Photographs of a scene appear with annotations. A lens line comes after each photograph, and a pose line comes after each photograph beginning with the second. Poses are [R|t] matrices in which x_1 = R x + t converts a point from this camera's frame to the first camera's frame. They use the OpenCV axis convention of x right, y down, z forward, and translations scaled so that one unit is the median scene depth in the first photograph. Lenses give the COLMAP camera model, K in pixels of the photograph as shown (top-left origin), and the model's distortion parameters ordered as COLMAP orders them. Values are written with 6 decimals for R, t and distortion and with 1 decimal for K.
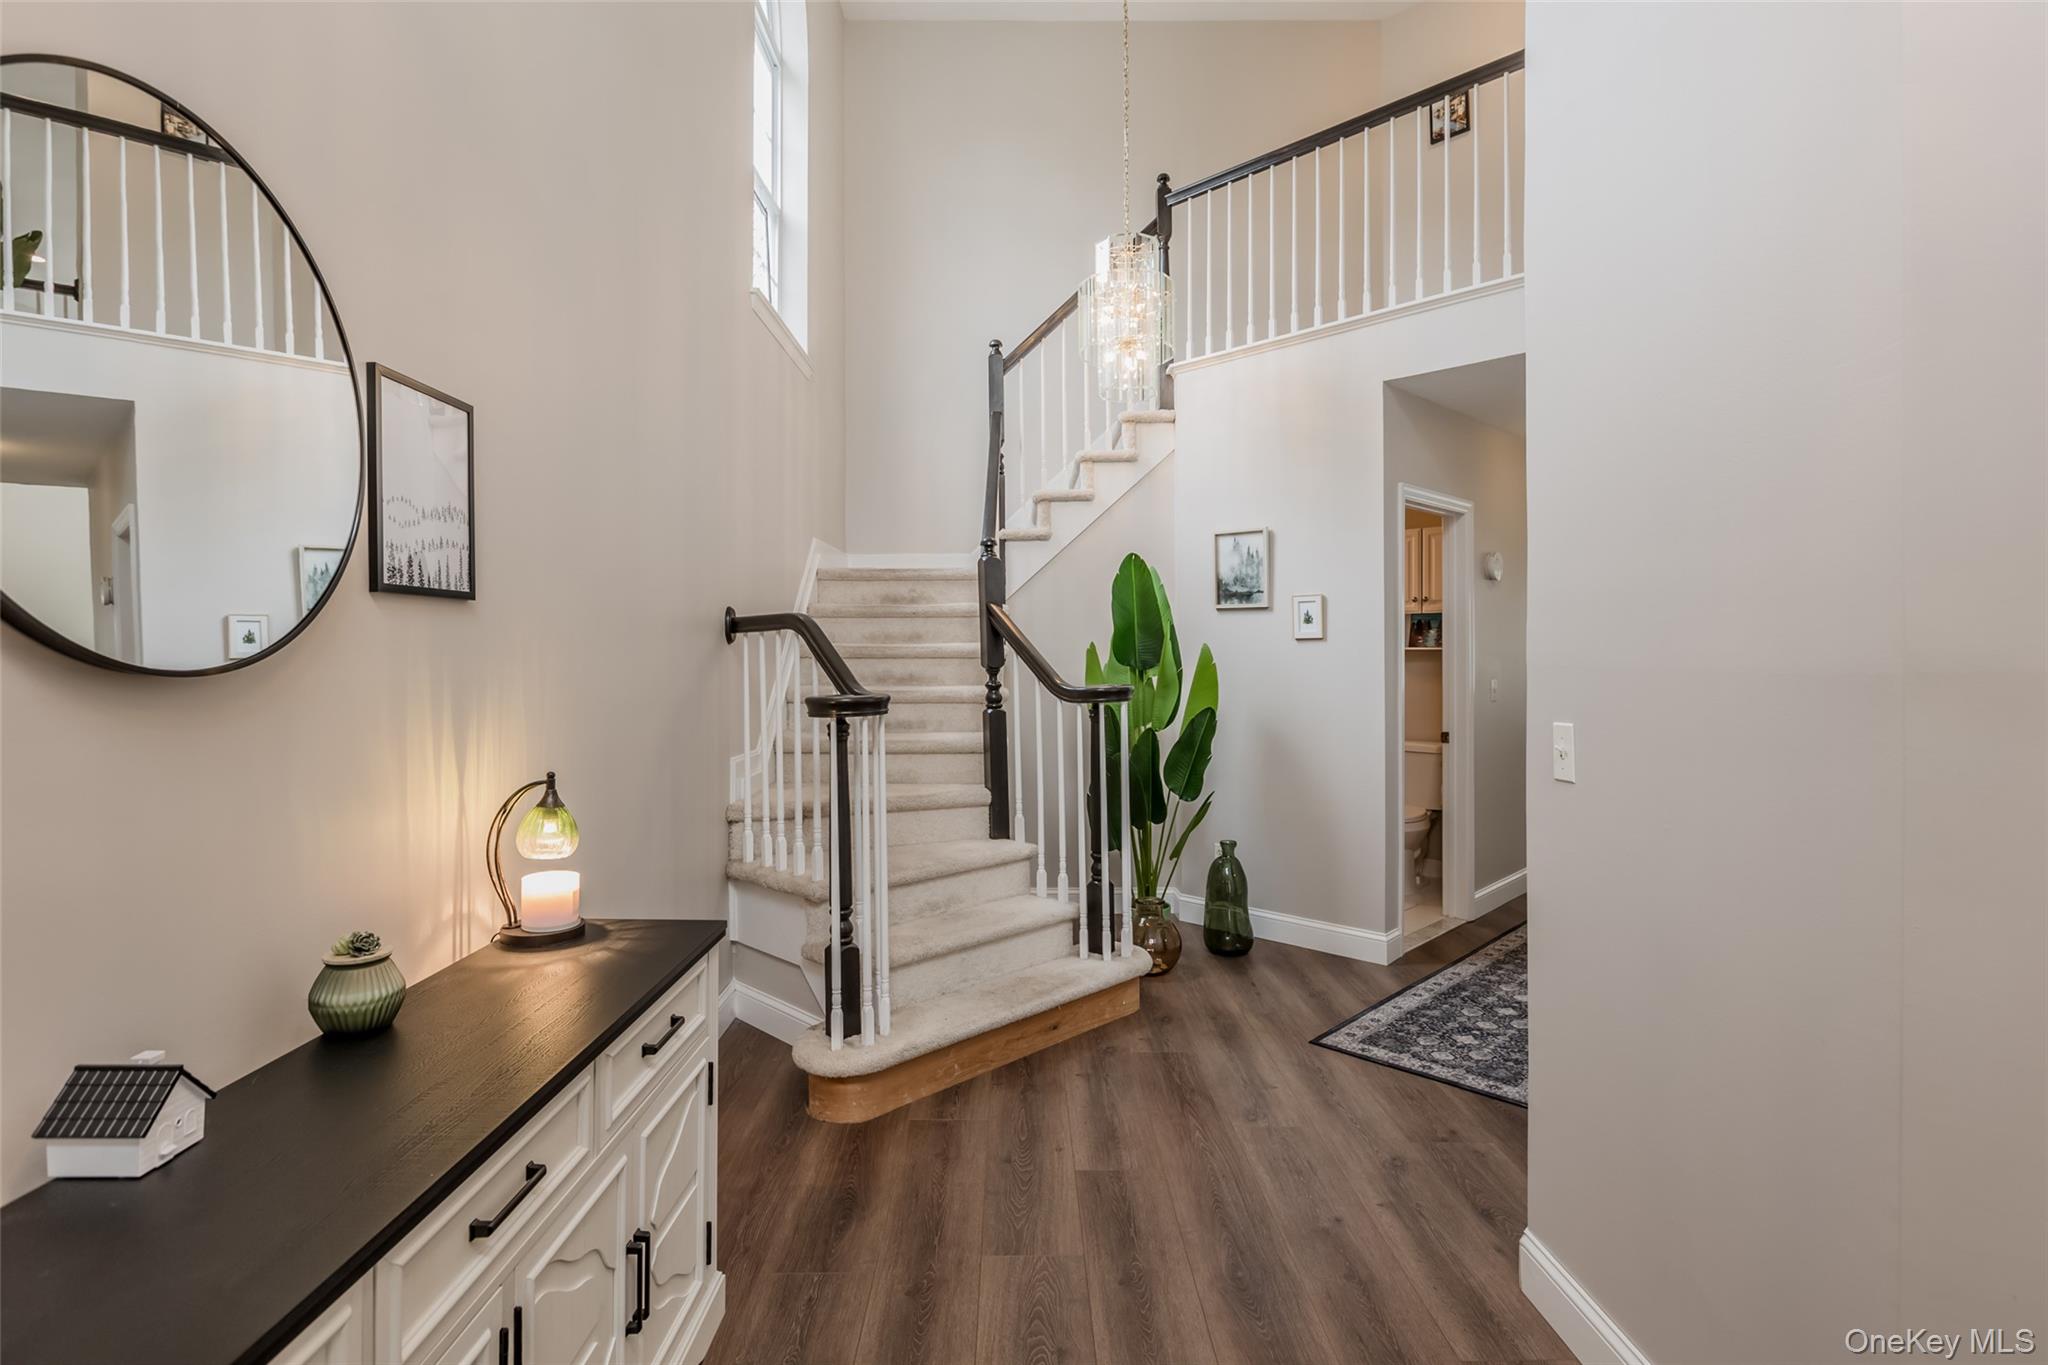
lens RADIAL K [[1024.7, 0, 1023.1], [0, 1024.7, 660.1], [0, 0, 1]] dist [-0.000385, -0.000097]
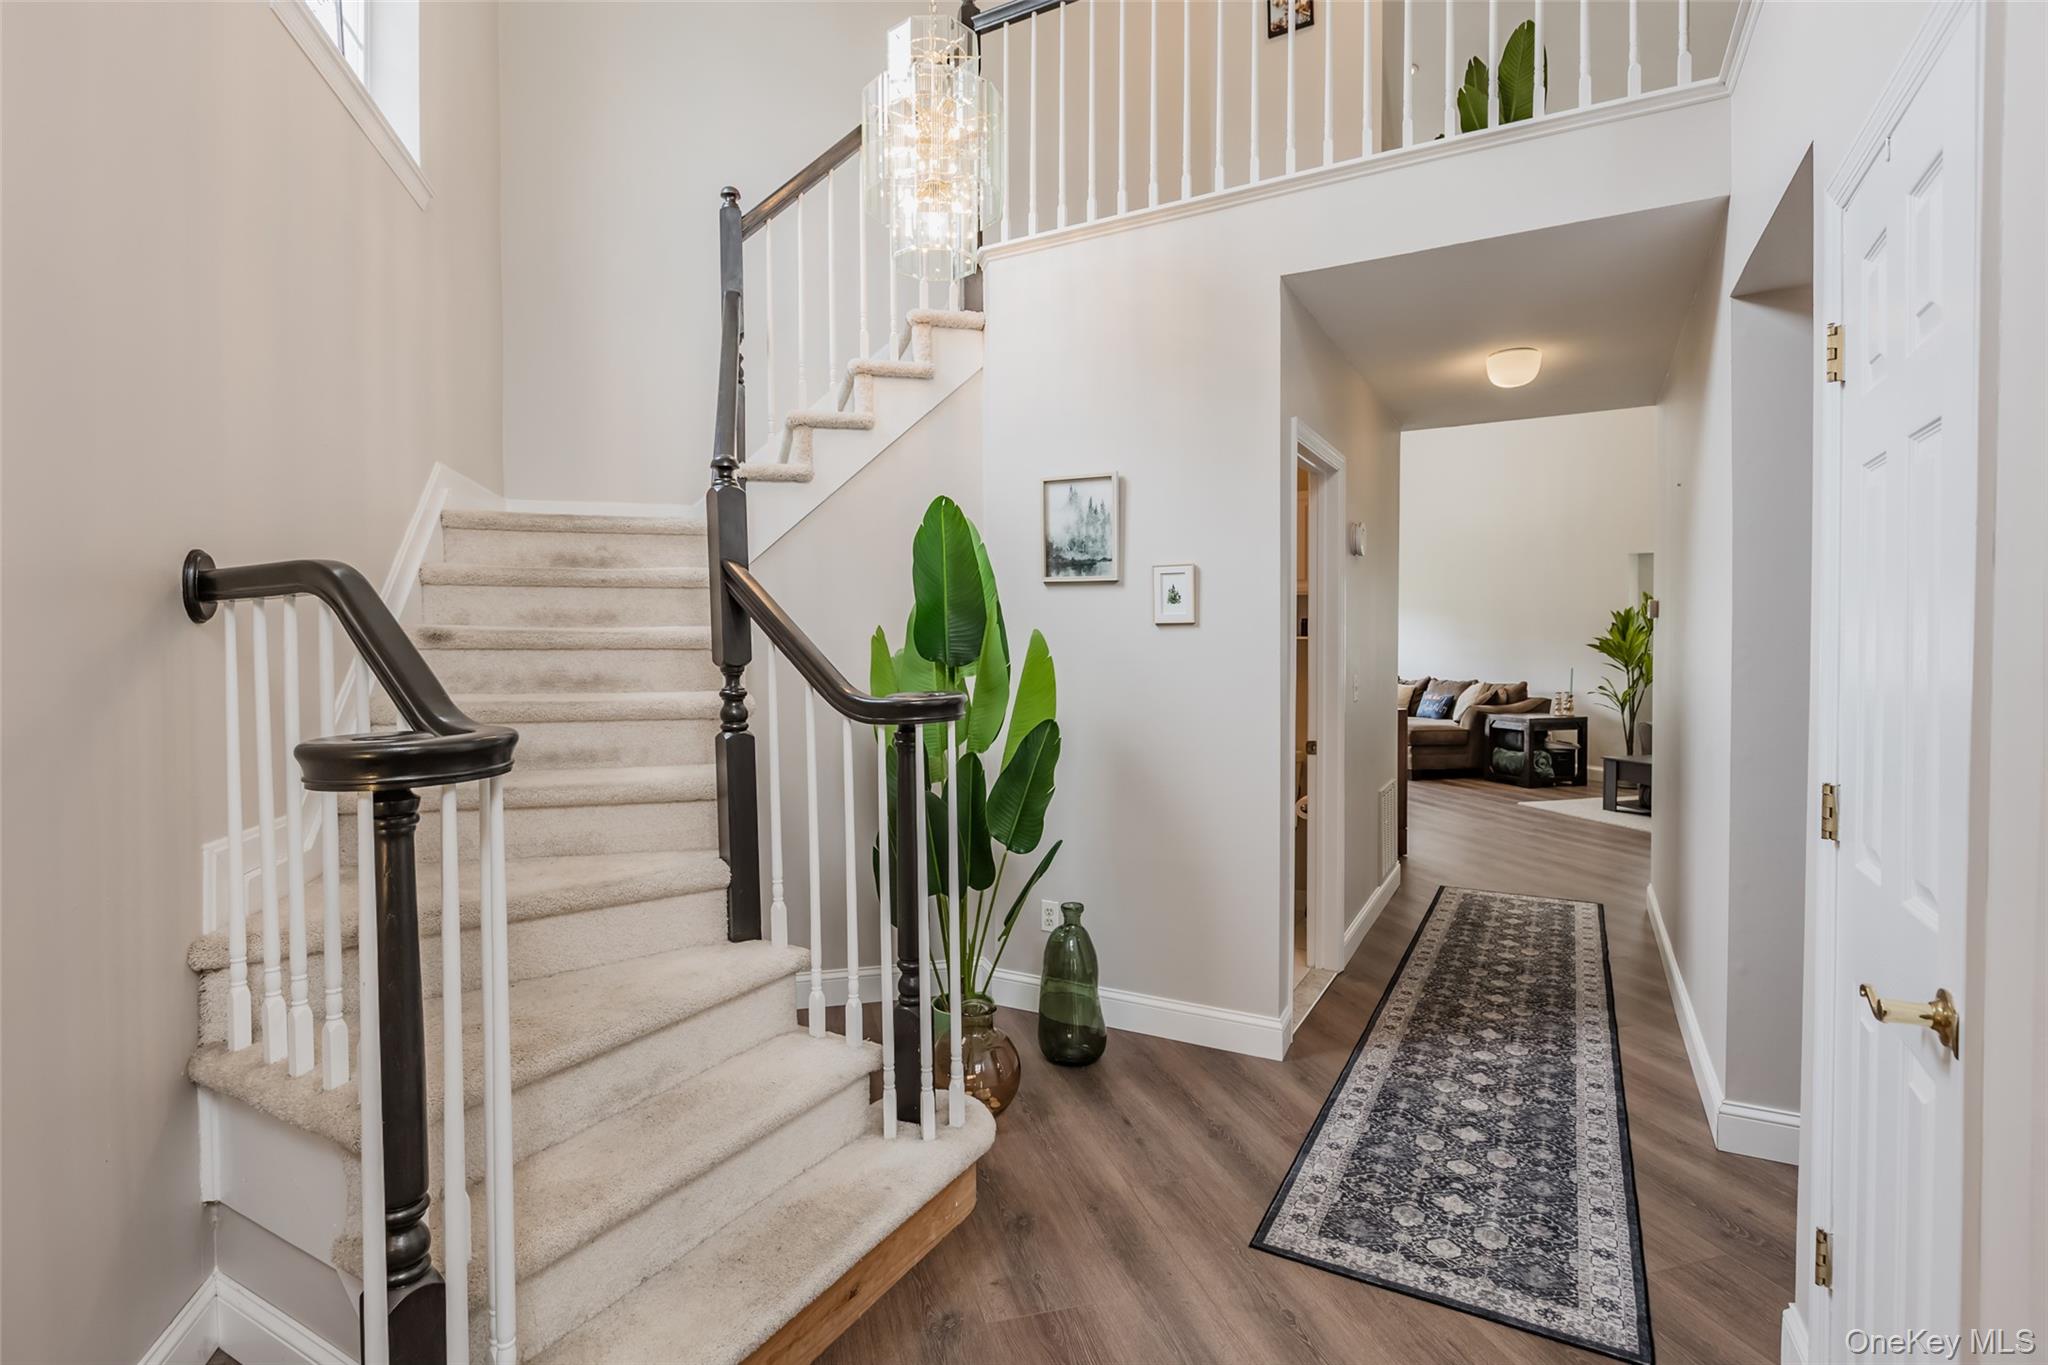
lens RADIAL K [[959.2, 0, 1017.0], [0, 959.2, 661.8], [0, 0, 1]] dist [-0.000534, 0.000259]
pose [[0.961952, -0.002414, 0.273208, -0.021363], [-0.001802, 0.999883, 0.015179, -0.003742], [-0.273213, -0.015094, 0.961835, 0.374725]]
